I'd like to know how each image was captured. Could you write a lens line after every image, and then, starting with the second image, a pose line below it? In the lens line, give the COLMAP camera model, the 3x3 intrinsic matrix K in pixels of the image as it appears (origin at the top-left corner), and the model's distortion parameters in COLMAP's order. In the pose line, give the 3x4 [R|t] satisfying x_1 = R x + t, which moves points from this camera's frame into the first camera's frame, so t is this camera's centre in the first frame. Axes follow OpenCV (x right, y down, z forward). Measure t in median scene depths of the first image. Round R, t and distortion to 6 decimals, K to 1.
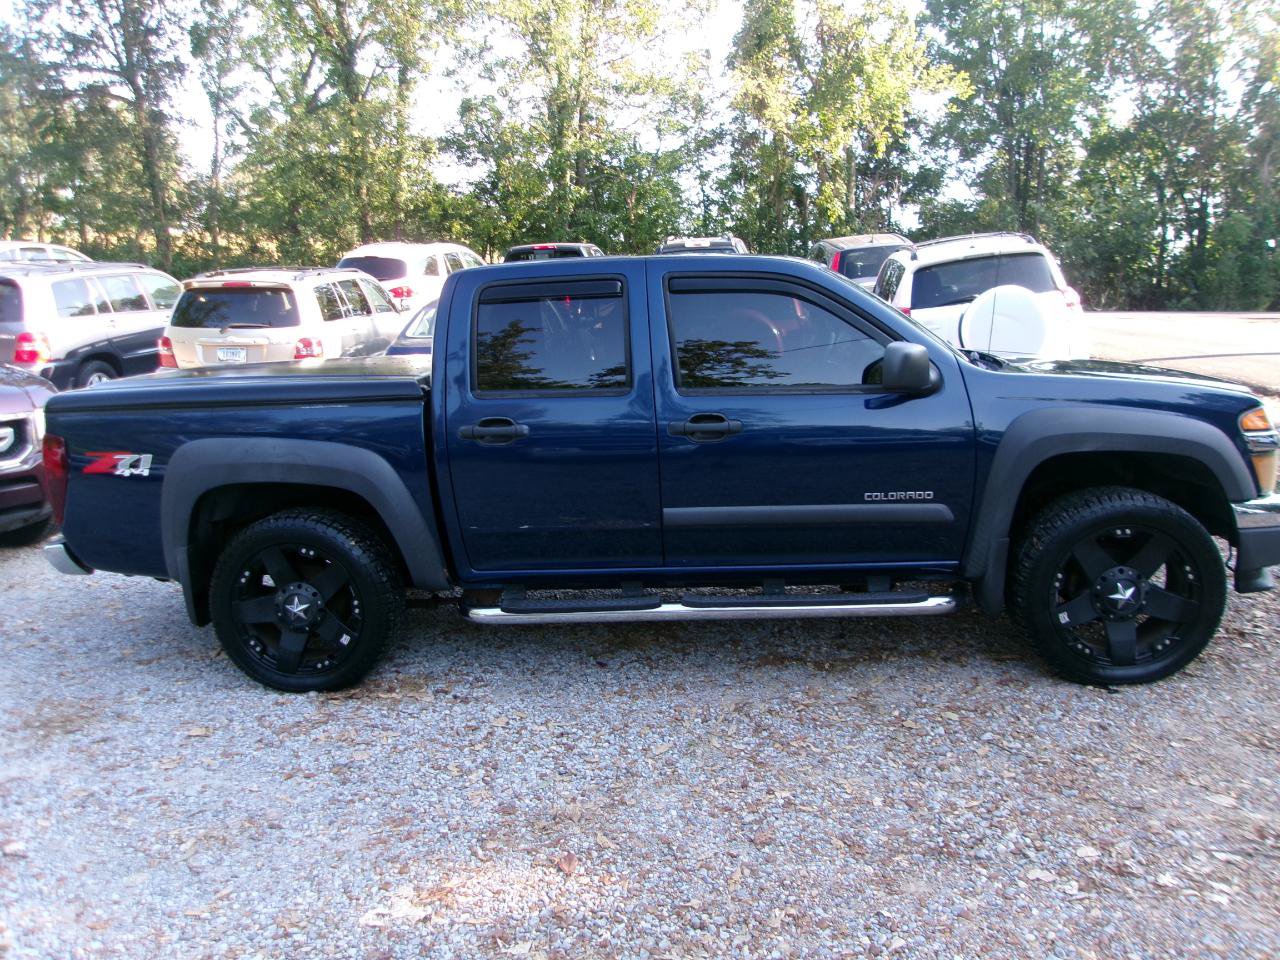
lens RADIAL K [[991.3, 0, 640.0], [0, 991.3, 480.0], [0, 0, 1]] dist [-0.035907, 0.047099]
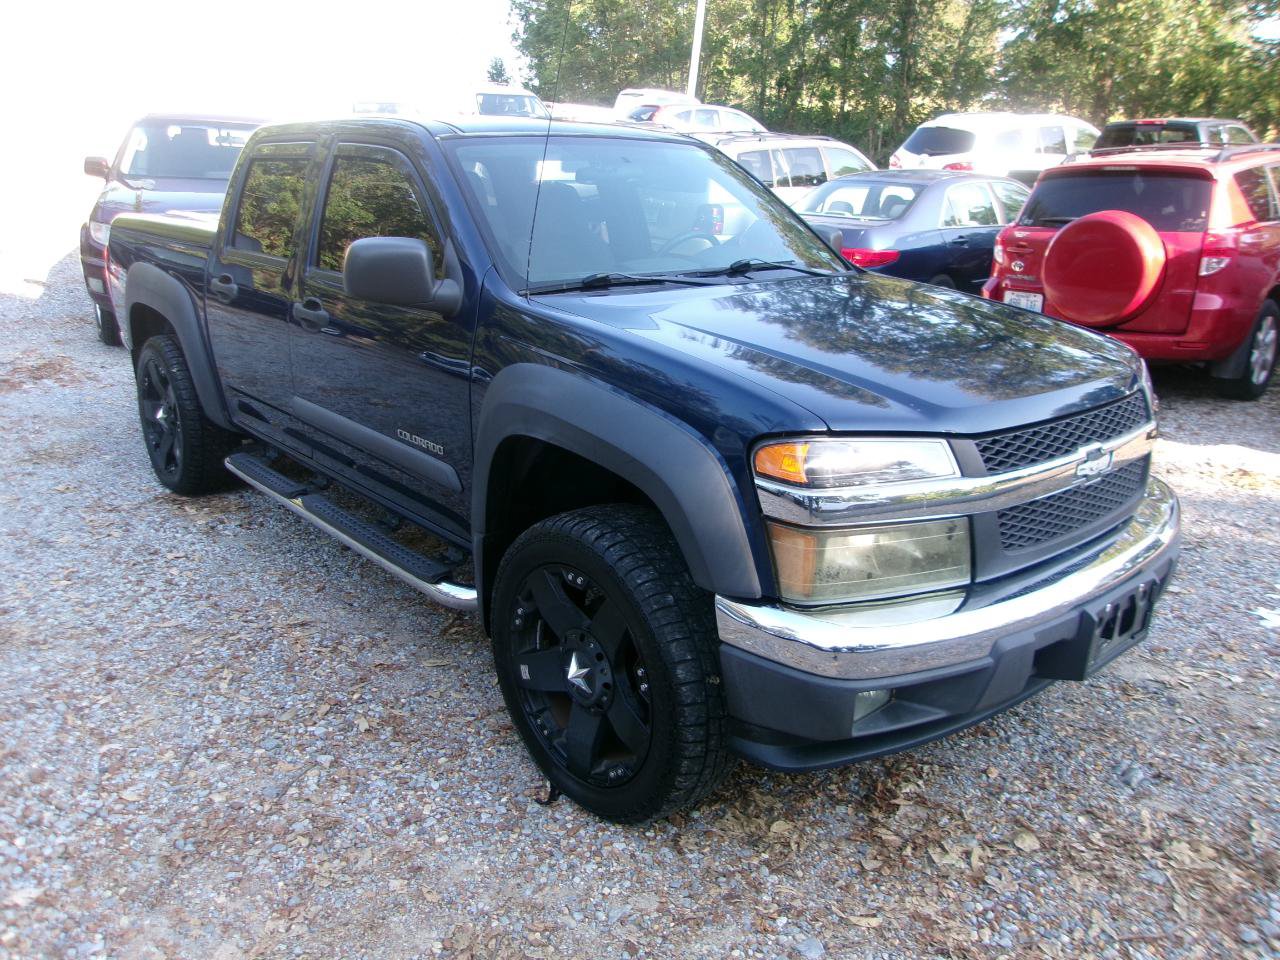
lens RADIAL K [[991.3, 0, 640.0], [0, 991.3, 480.0], [0, 0, 1]] dist [-0.035907, 0.047099]
pose [[0.730498, 0.267752, -0.628237, 0.905772], [-0.193826, 0.963393, 0.185218, -0.135194], [0.654831, -0.013533, 0.755654, 0.544169]]
